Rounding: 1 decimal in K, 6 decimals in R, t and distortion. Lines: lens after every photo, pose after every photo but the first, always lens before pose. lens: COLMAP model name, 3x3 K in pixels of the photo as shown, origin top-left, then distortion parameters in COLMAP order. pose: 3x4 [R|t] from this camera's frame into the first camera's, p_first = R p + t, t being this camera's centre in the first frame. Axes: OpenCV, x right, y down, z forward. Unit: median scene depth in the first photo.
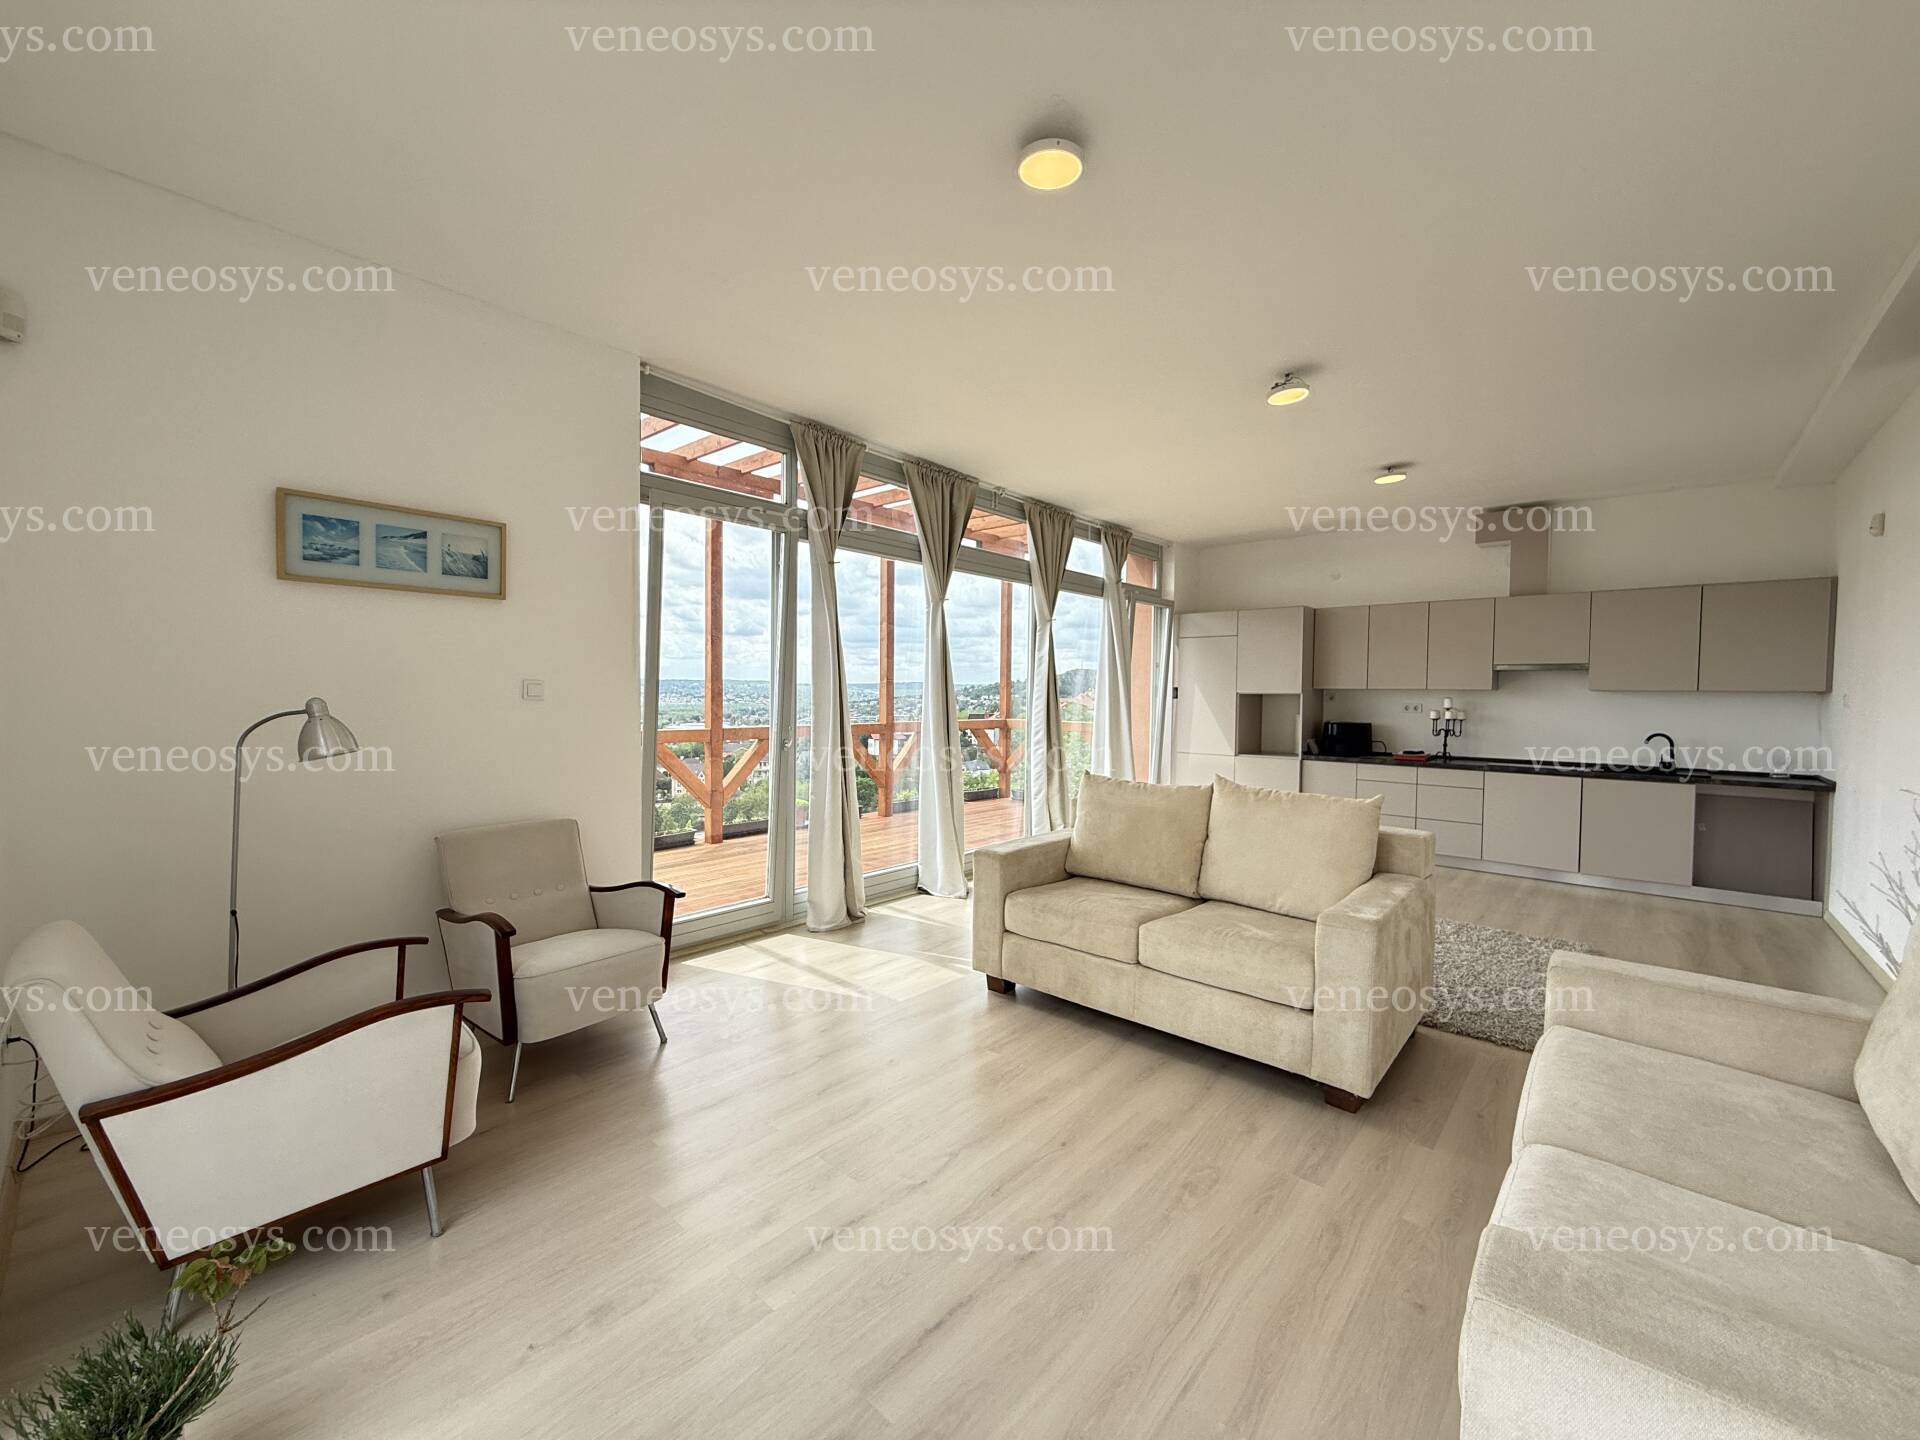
lens RADIAL K [[767.6, 0, 945.8], [0, 767.6, 722.0], [0, 0, 1]] dist [0.001106, 0.000190]
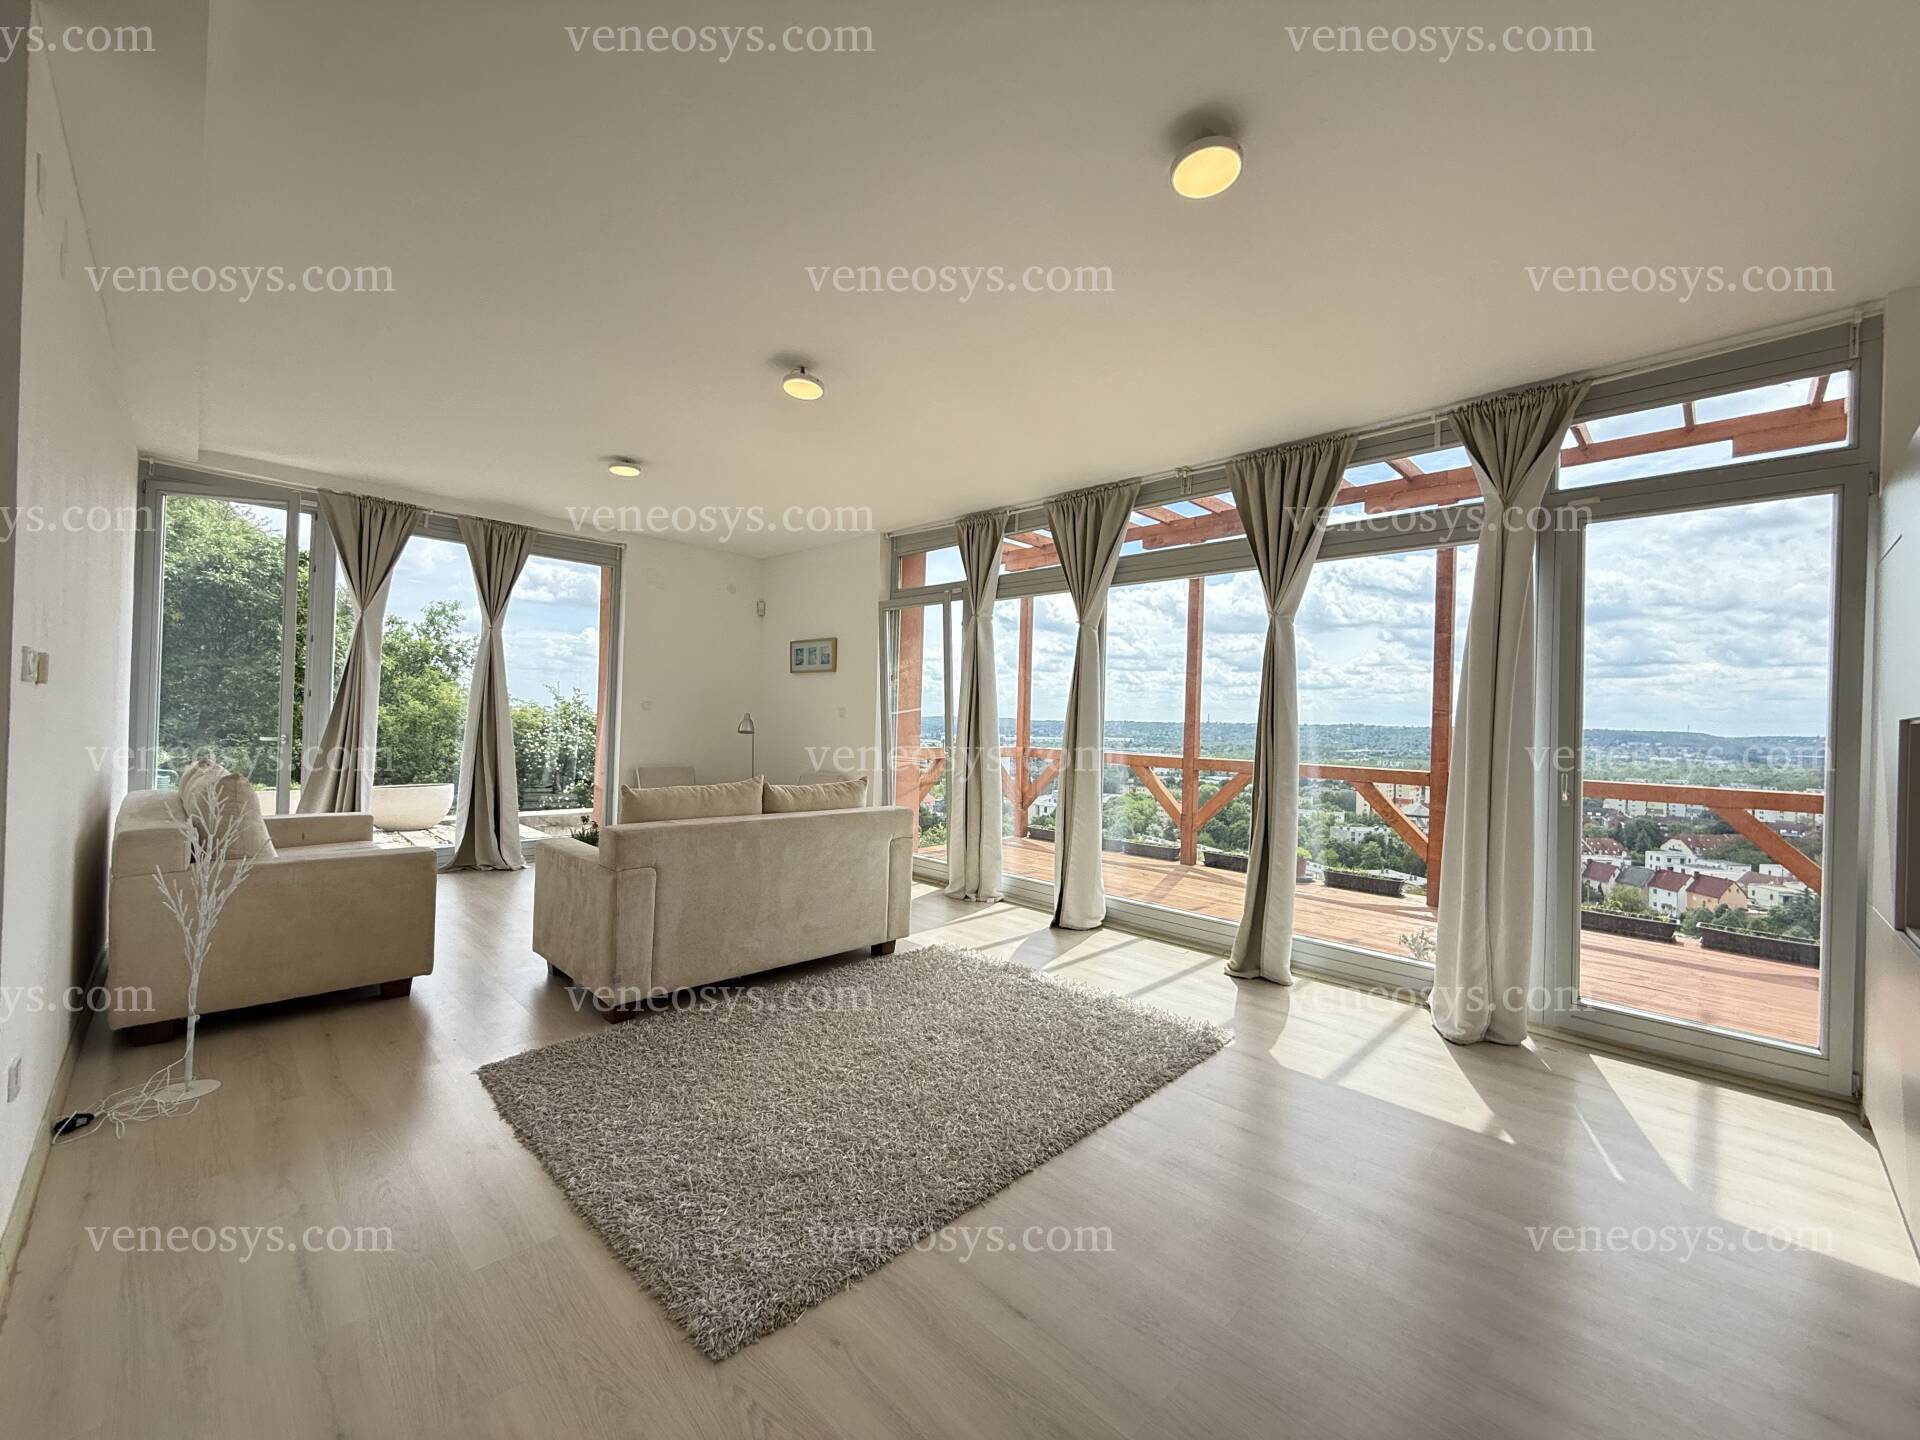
lens RADIAL K [[767.6, 0, 945.8], [0, 767.6, 722.0], [0, 0, 1]] dist [0.001106, 0.000190]
pose [[-0.075464, -0.010966, -0.997088, 0.790348], [-0.071421, 0.997431, -0.005564, -0.010418], [0.994588, 0.070793, -0.076053, 0.722552]]
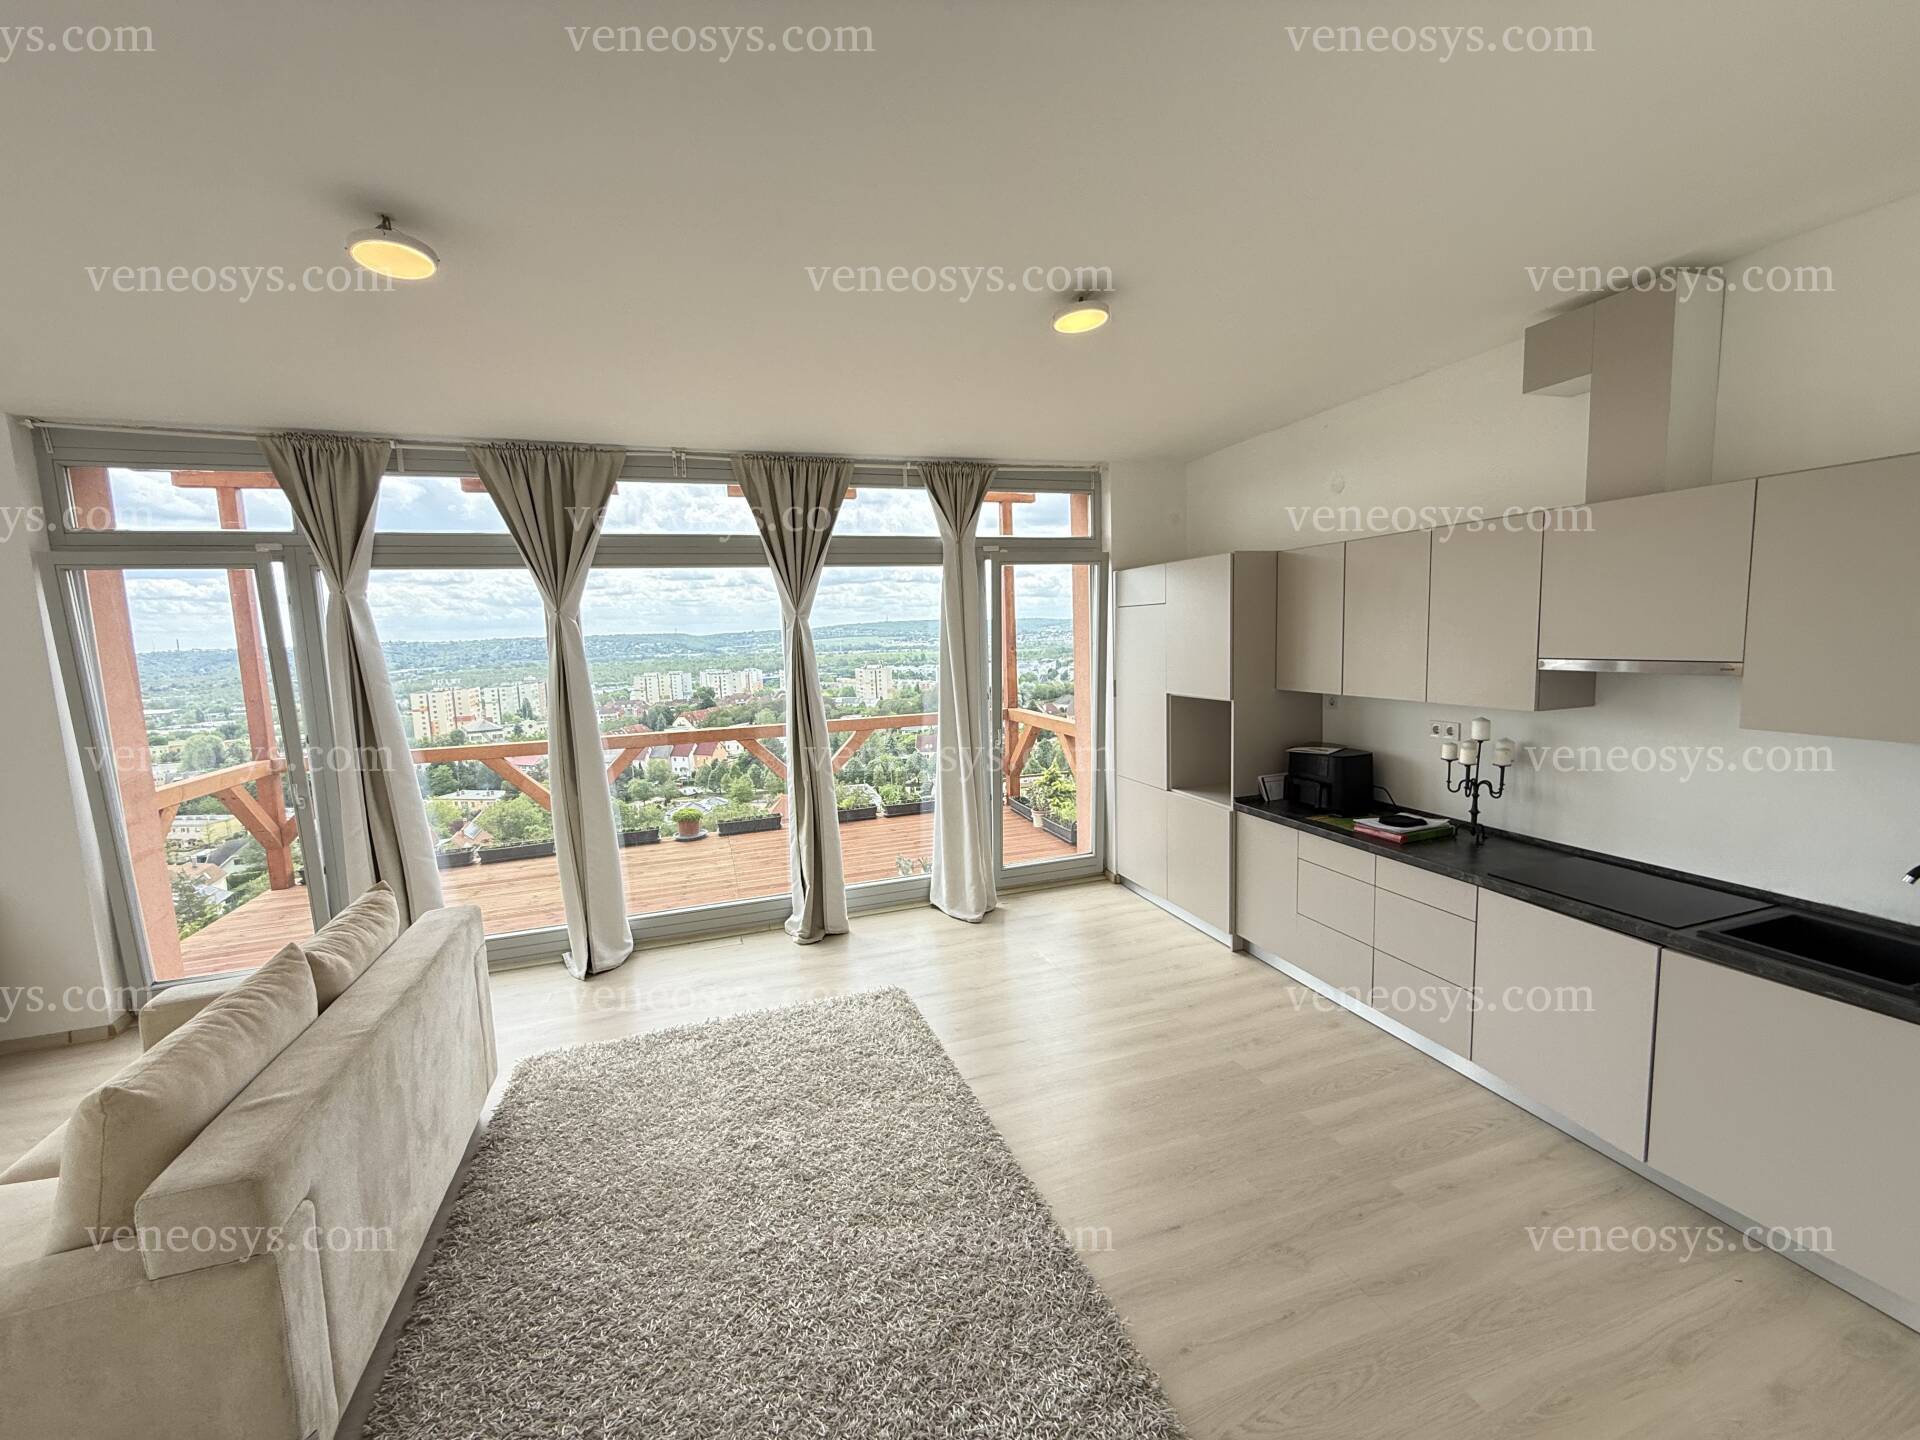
lens RADIAL K [[773.5, 0, 960.0], [0, 773.5, 720.0], [0, 0, 1]] dist [-0.002461, -0.000063]
pose [[0.863080, 0.017077, -0.504778, 0.615421], [0.023060, 0.997054, 0.073160, -0.075030], [0.504540, -0.074783, 0.860143, 0.402318]]
